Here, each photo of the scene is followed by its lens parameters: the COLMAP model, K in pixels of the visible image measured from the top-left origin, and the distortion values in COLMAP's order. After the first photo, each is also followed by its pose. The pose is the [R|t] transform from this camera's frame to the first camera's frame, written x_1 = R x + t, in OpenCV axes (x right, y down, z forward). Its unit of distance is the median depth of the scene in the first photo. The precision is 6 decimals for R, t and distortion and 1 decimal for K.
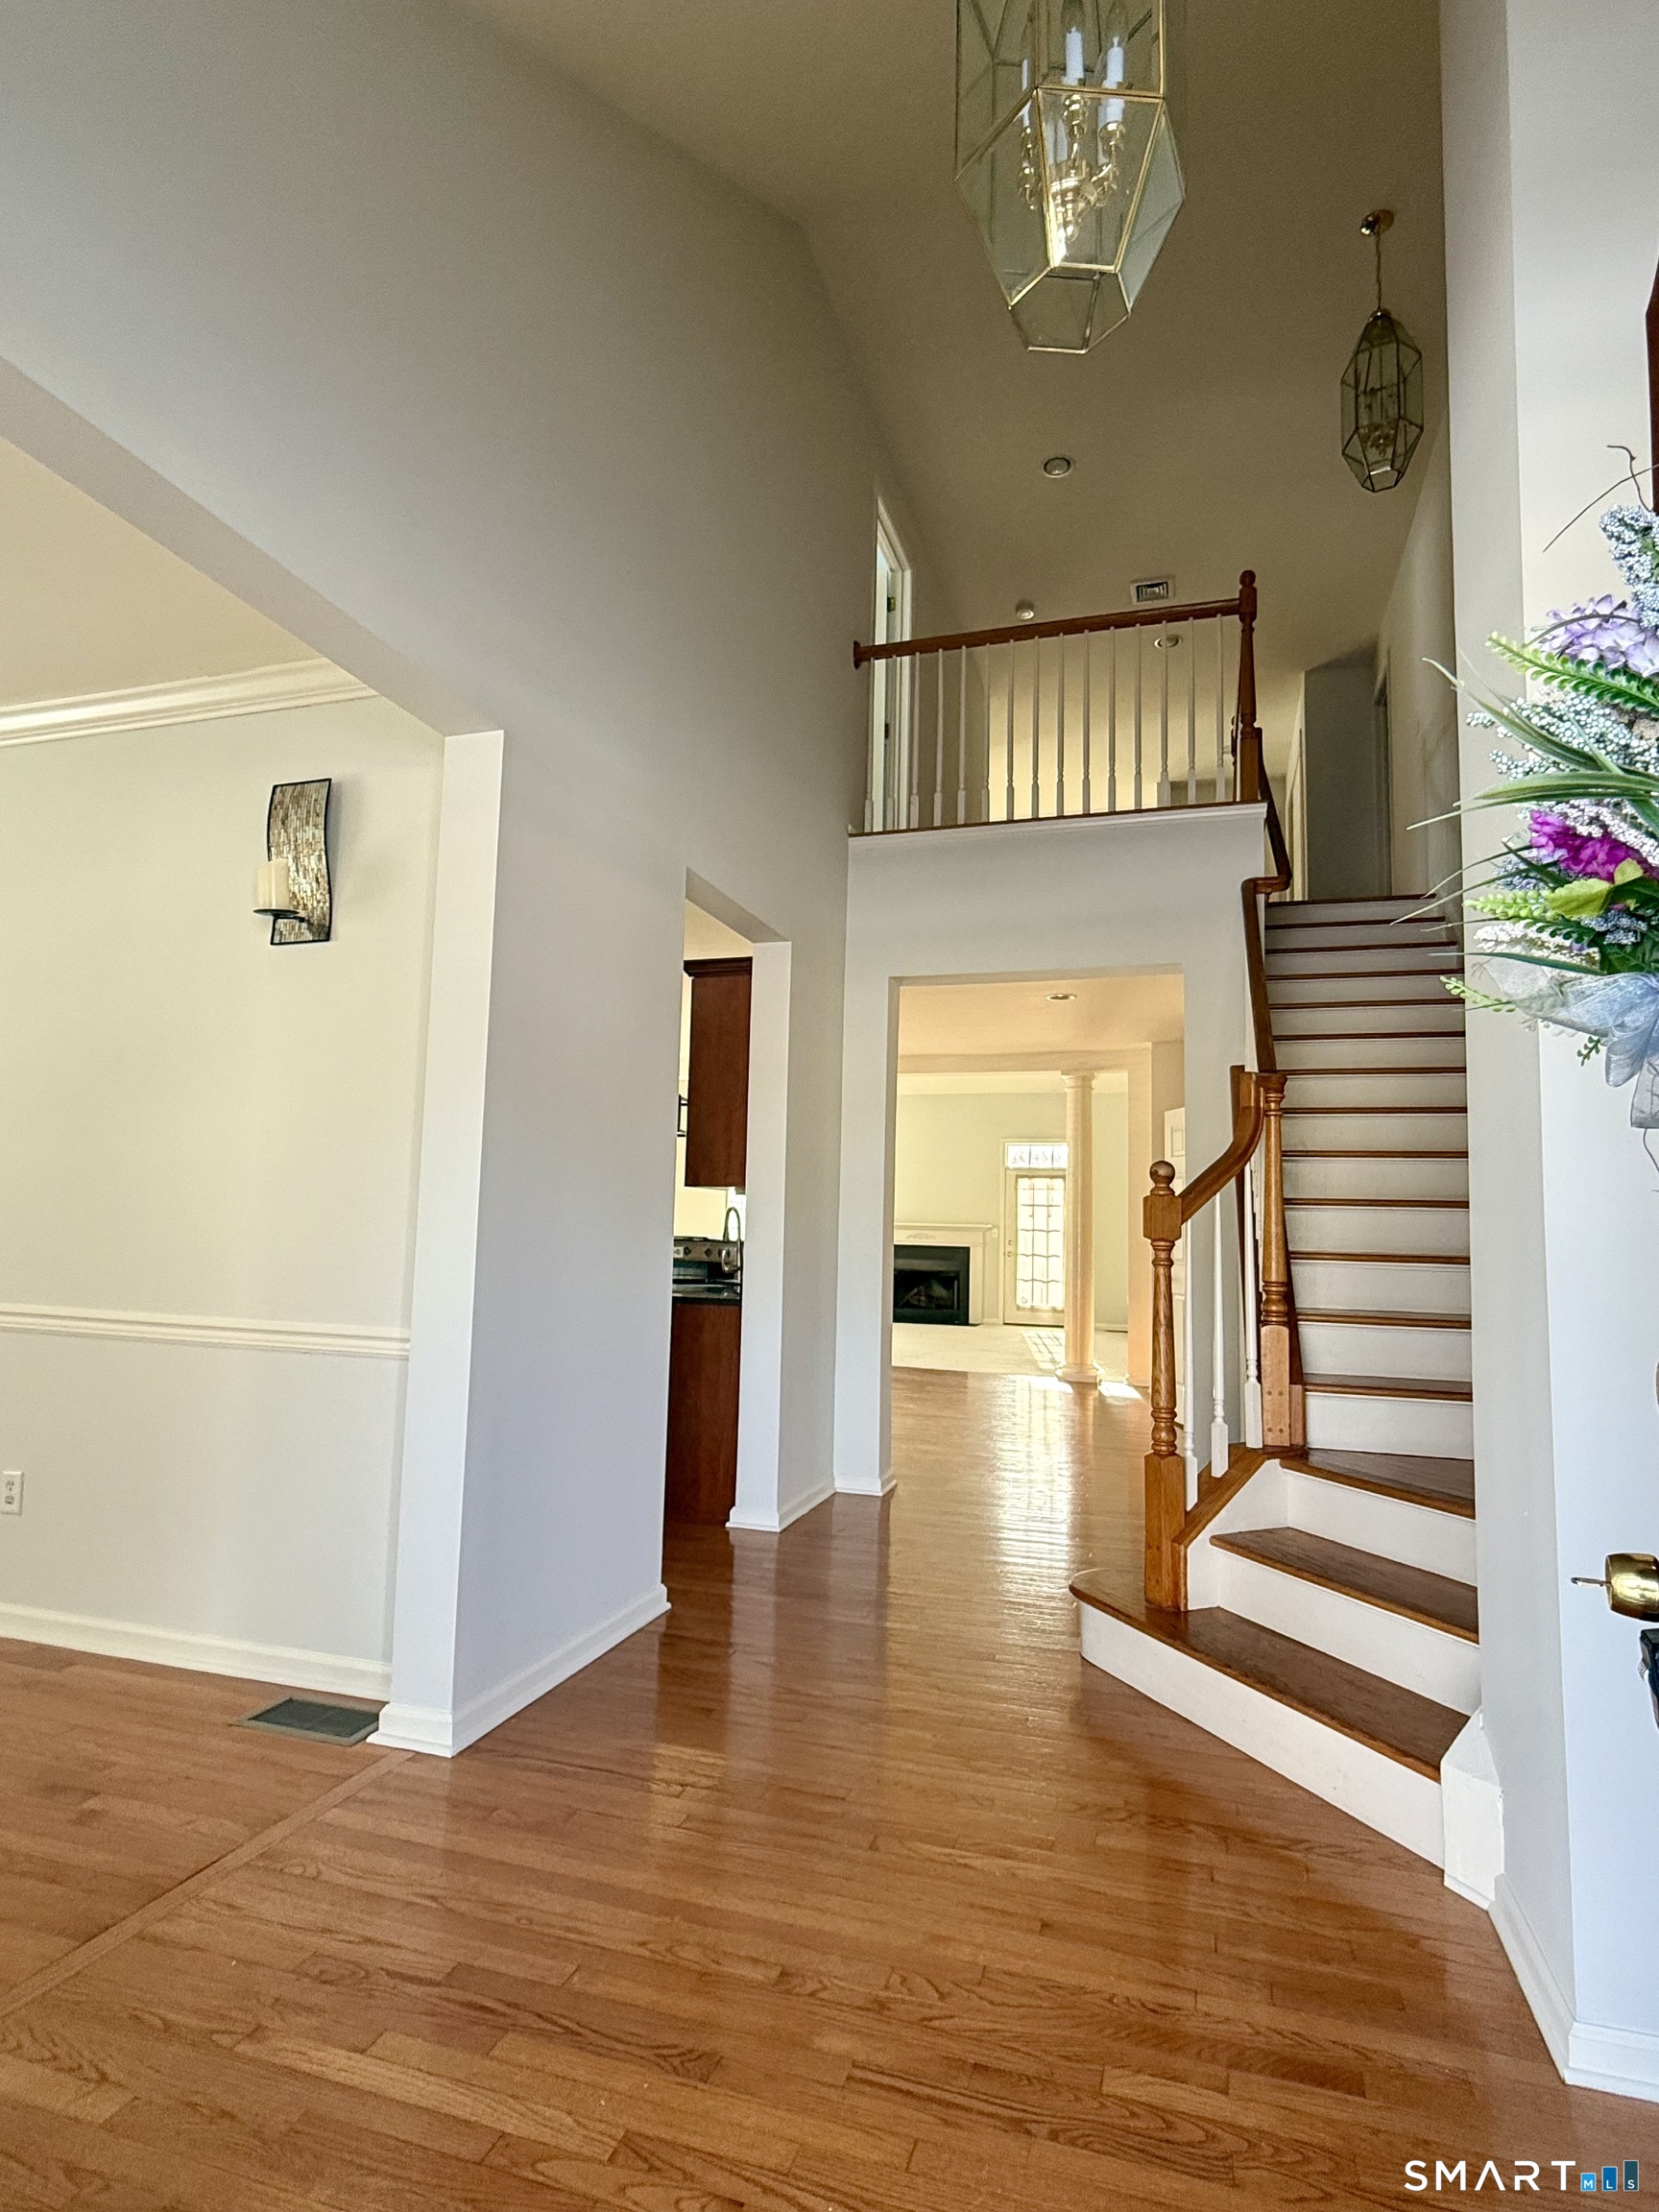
lens RADIAL K [[1178.3, 0, 818.5], [0, 1178.3, 1112.4], [0, 0, 1]] dist [-0.001843, -0.000098]
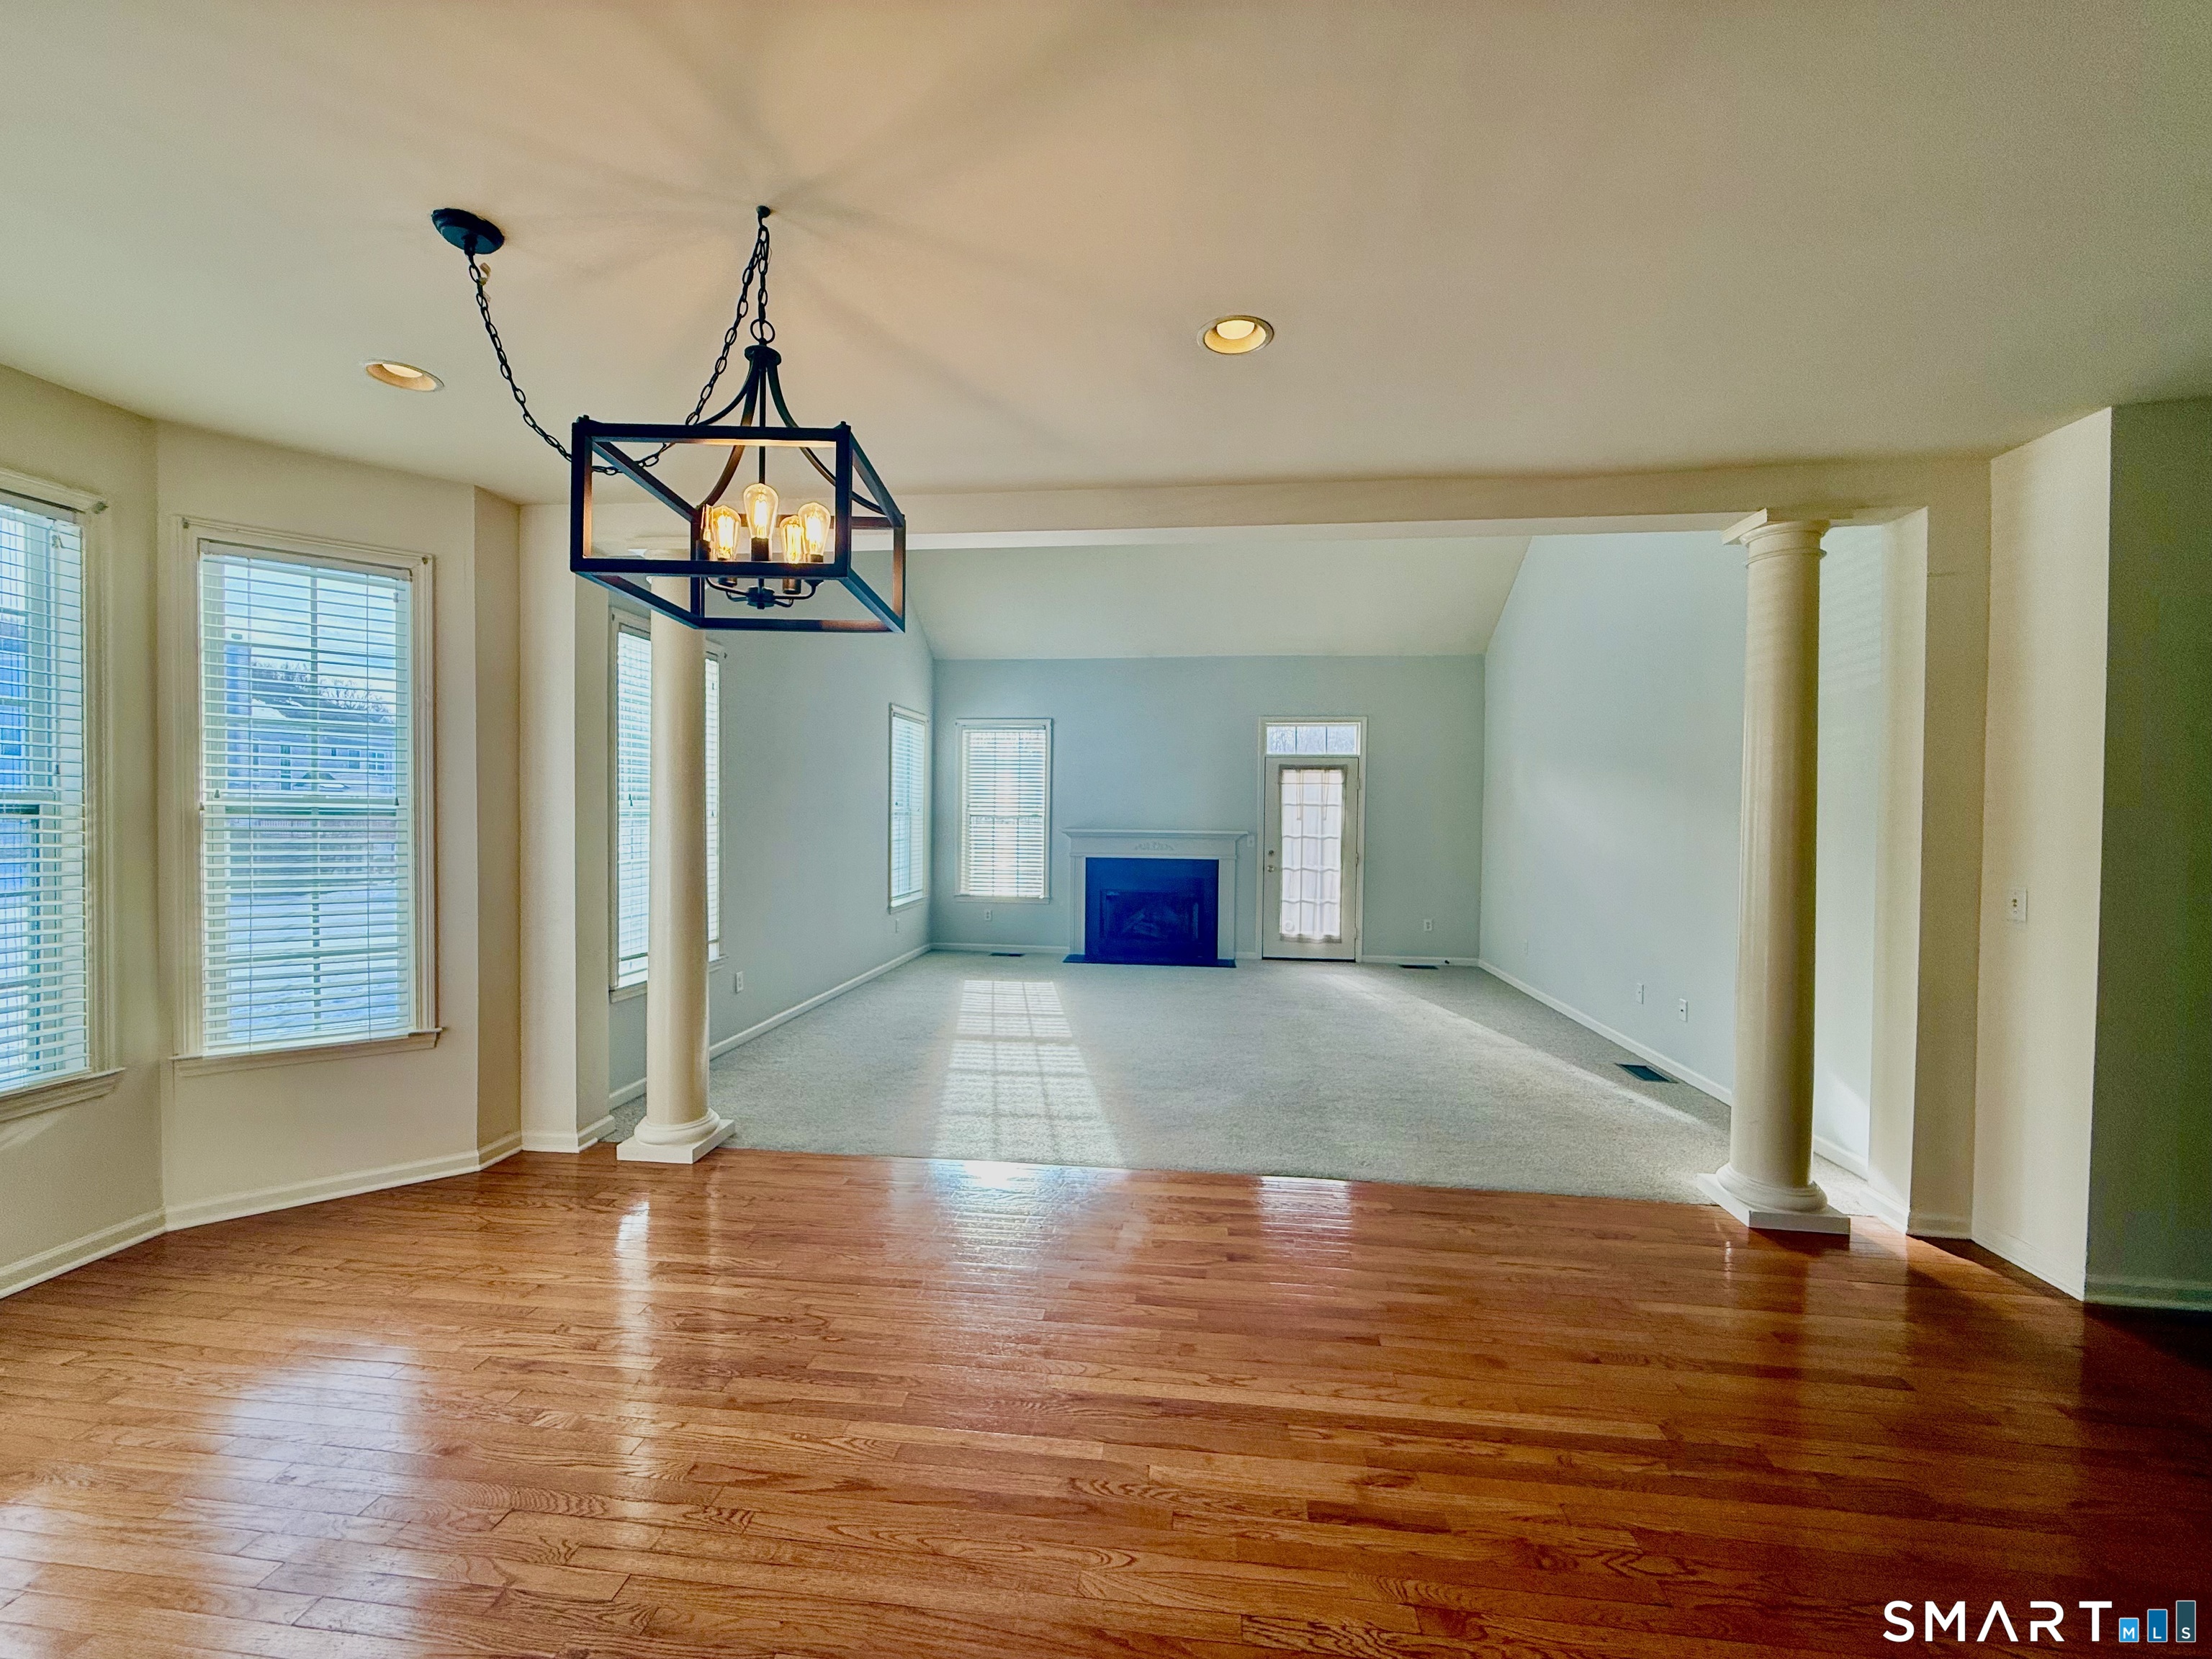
lens RADIAL K [[880.4, 0, 1098.4], [0, 880.4, 828.9], [0, 0, 1]] dist [-0.000127, 0.000258]
pose [[0.979971, -0.020527, 0.198081, -0.124943], [-0.003589, 0.992691, 0.120628, 0.053813], [-0.199110, -0.118923, 0.972735, 0.969884]]
